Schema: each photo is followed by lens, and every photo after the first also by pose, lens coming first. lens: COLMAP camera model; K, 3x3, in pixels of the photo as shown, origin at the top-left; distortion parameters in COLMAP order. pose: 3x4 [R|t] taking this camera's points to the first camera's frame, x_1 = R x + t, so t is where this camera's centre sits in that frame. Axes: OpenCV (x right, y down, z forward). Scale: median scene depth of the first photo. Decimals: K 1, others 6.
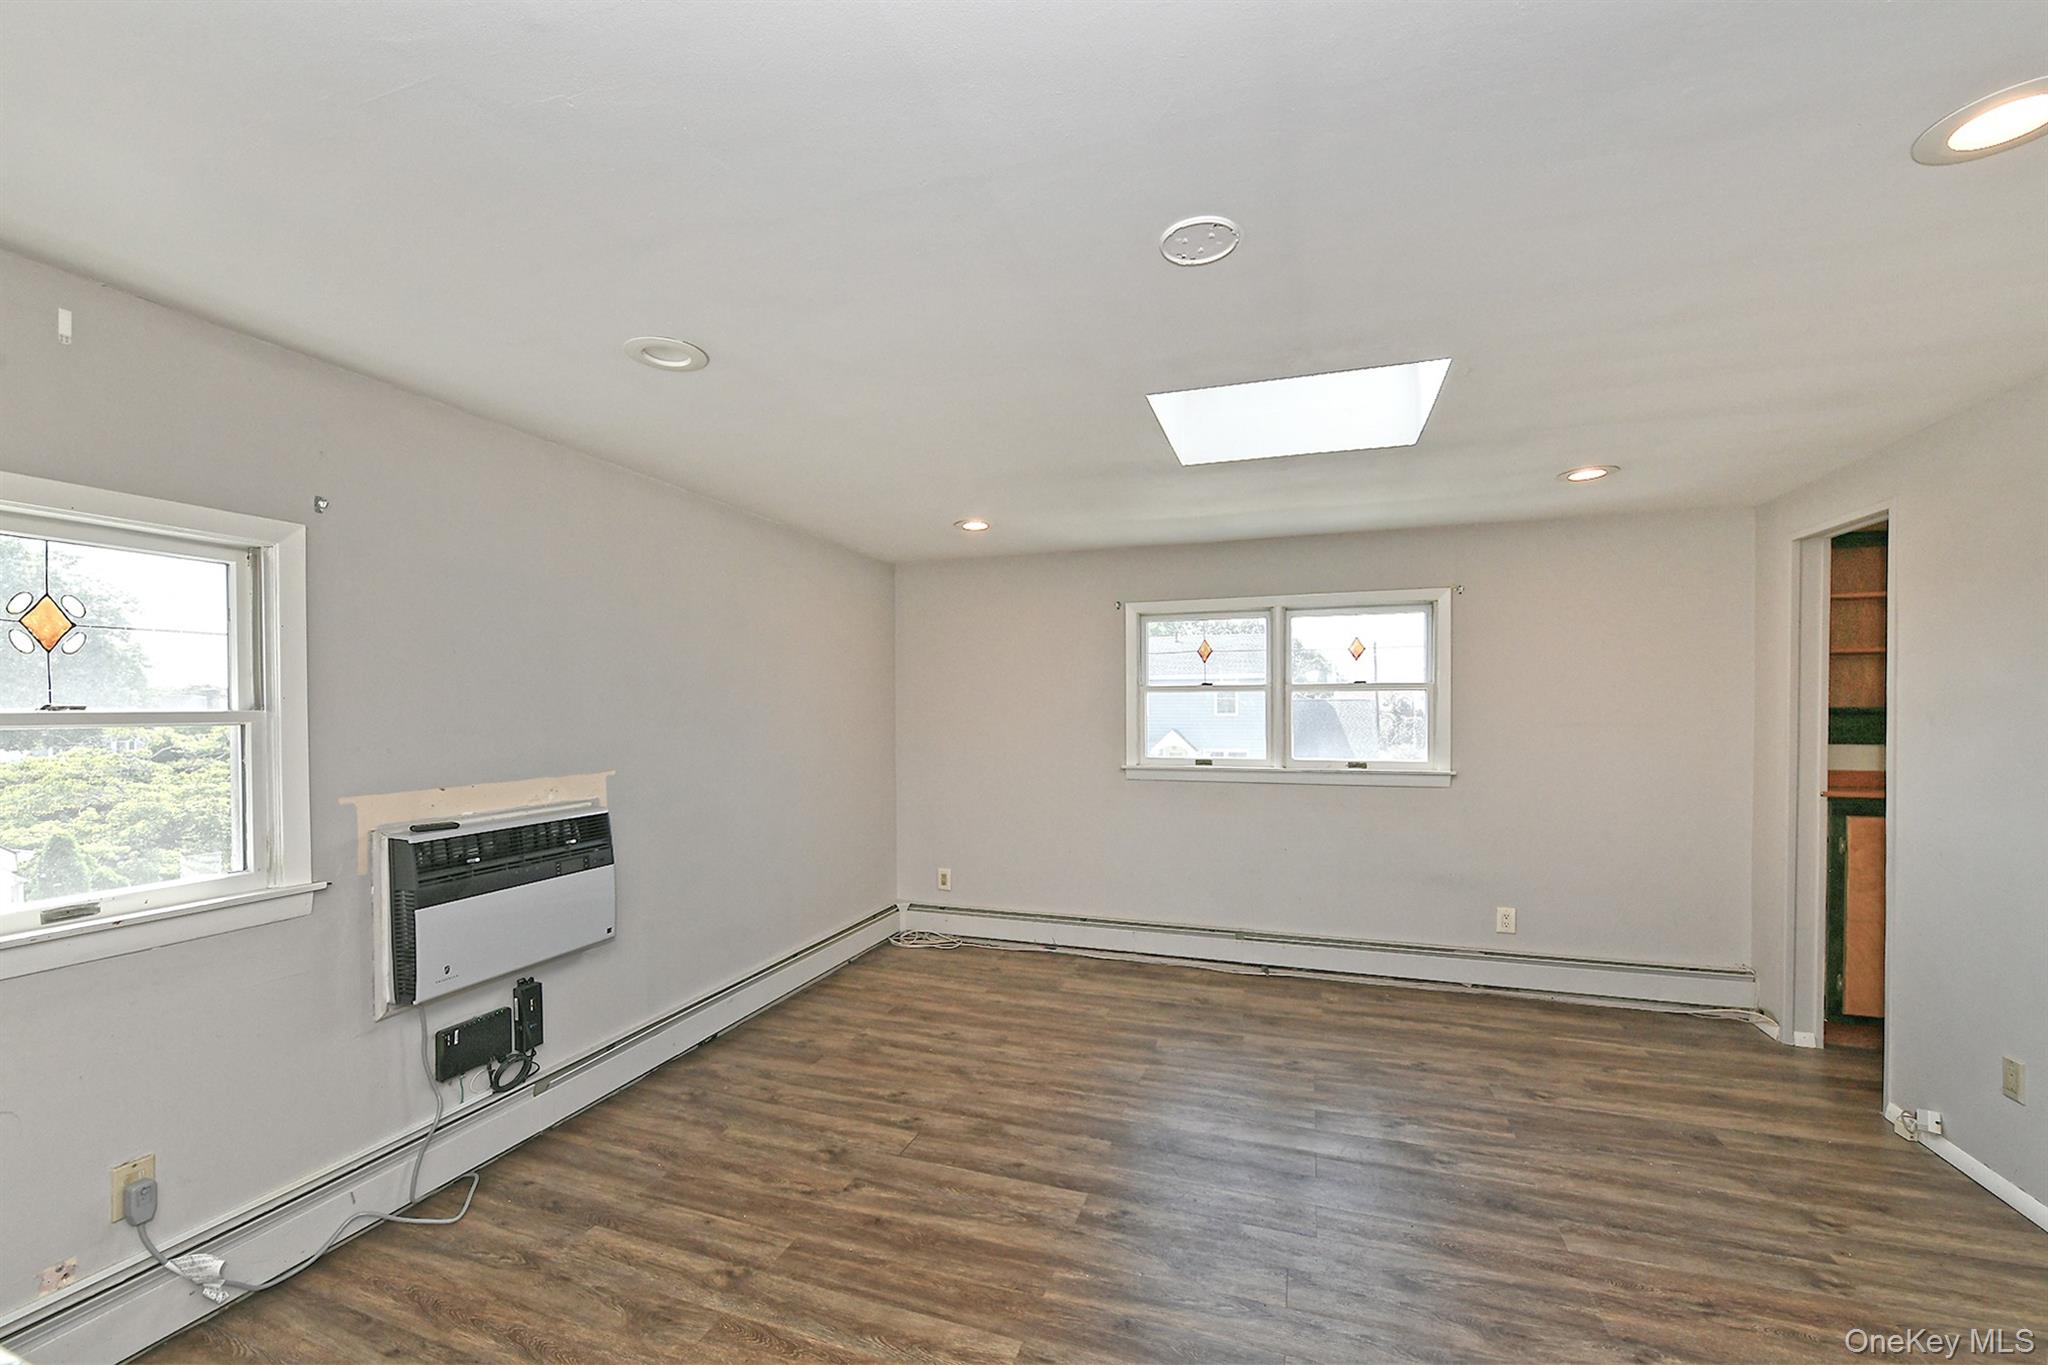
lens RADIAL K [[822.3, 0, 1027.9], [0, 822.3, 715.0], [0, 0, 1]] dist [0.000480, -0.004615]
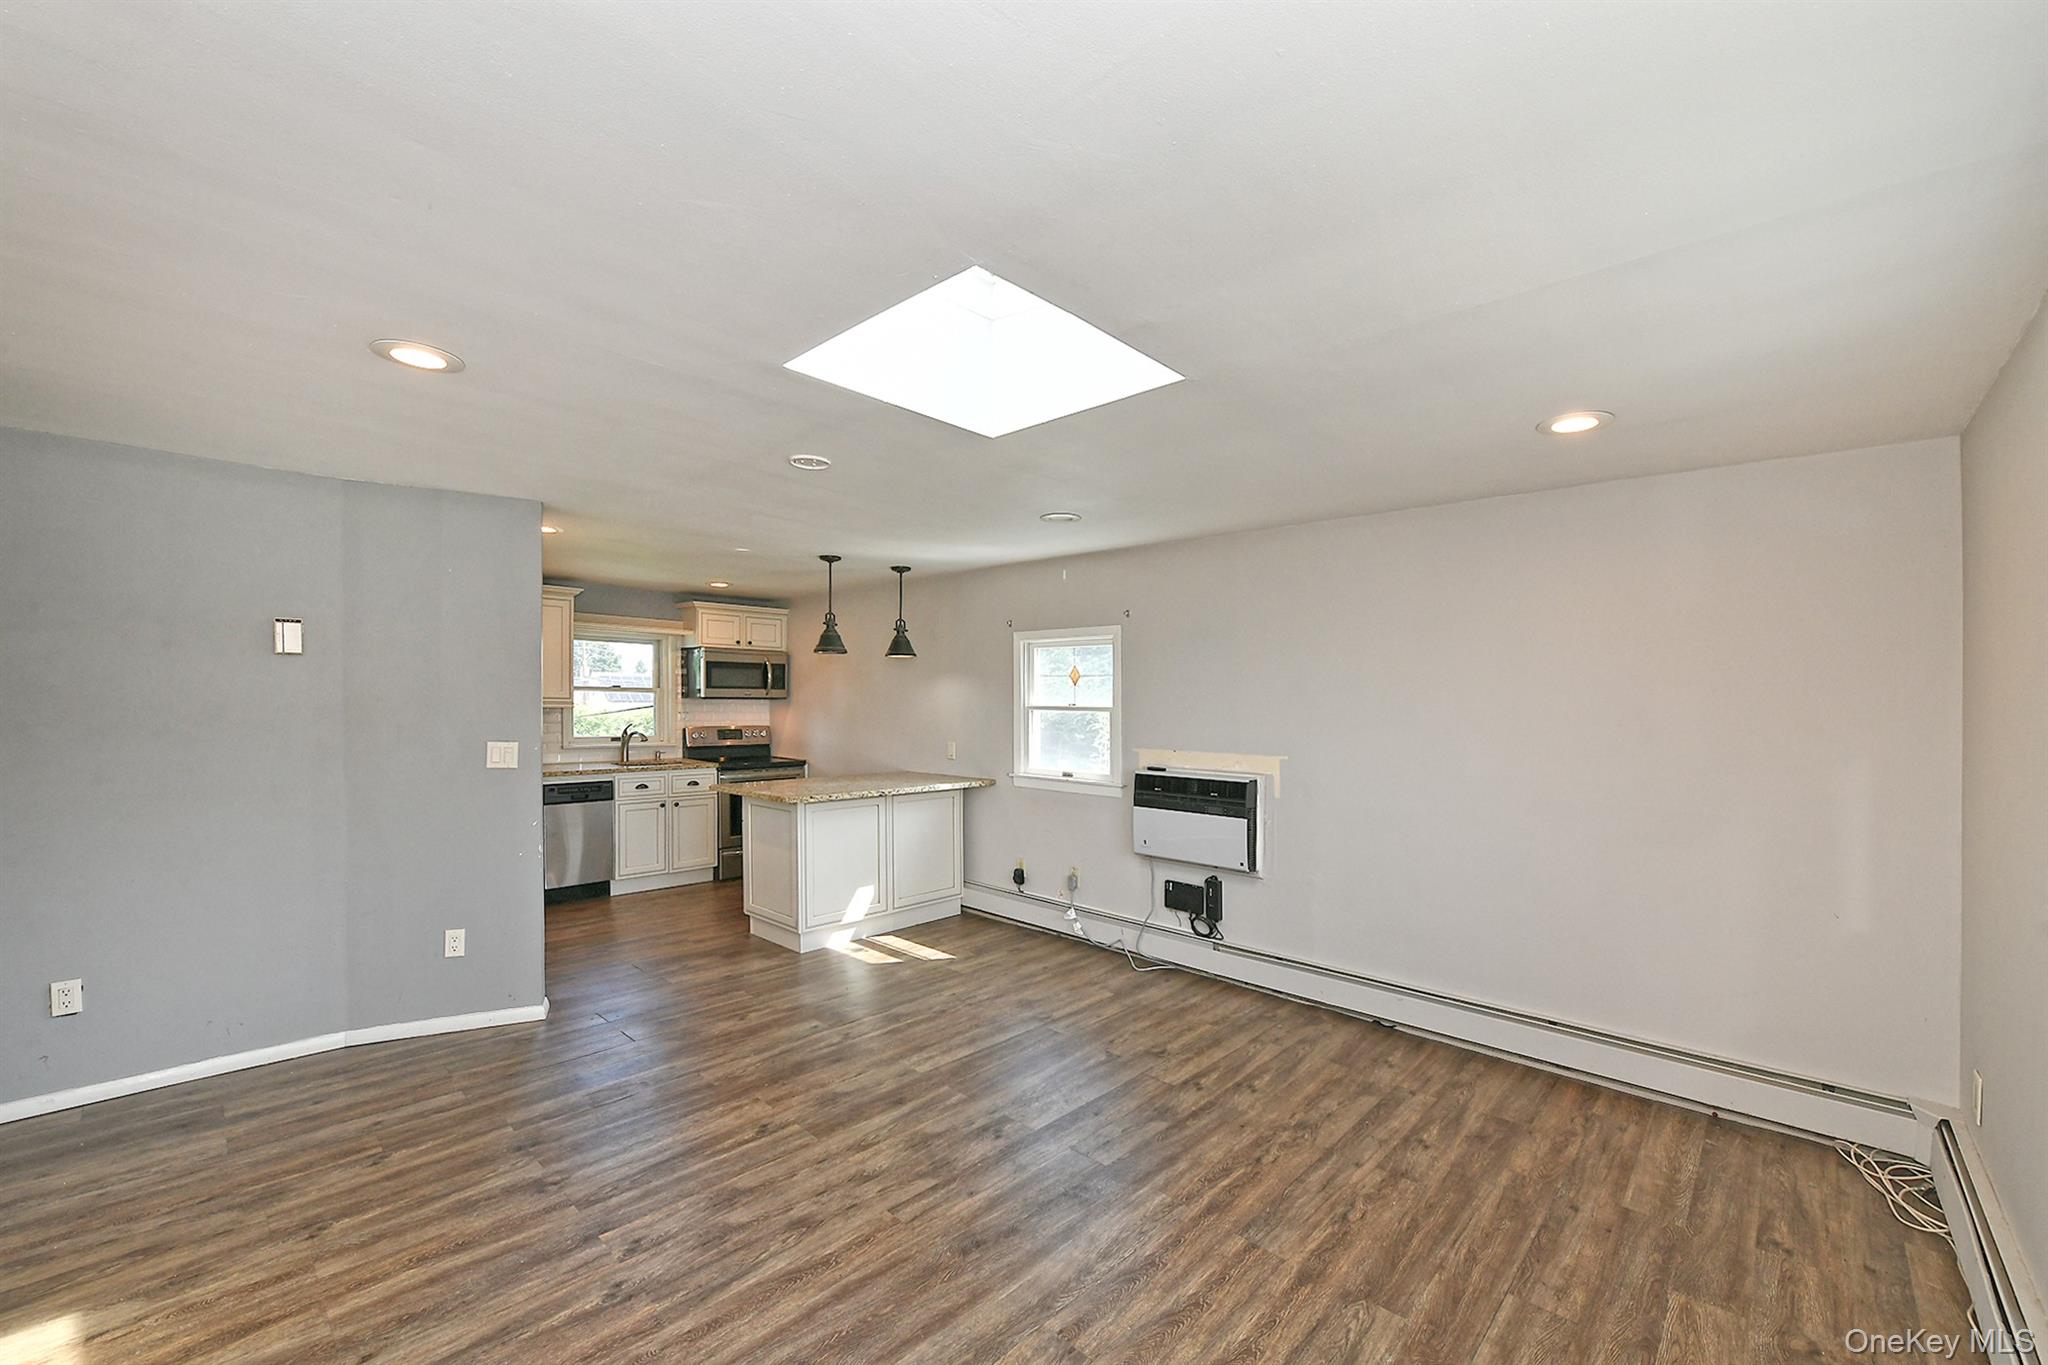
lens RADIAL K [[846.2, 0, 981.4], [0, 846.2, 685.5], [0, 0, 1]] dist [0.001587, -0.003603]
pose [[-0.461654, -0.019609, -0.886844, 1.098466], [-0.018850, 0.999747, -0.012293, -0.021778], [0.886860, 0.011042, -0.461906, 1.384153]]
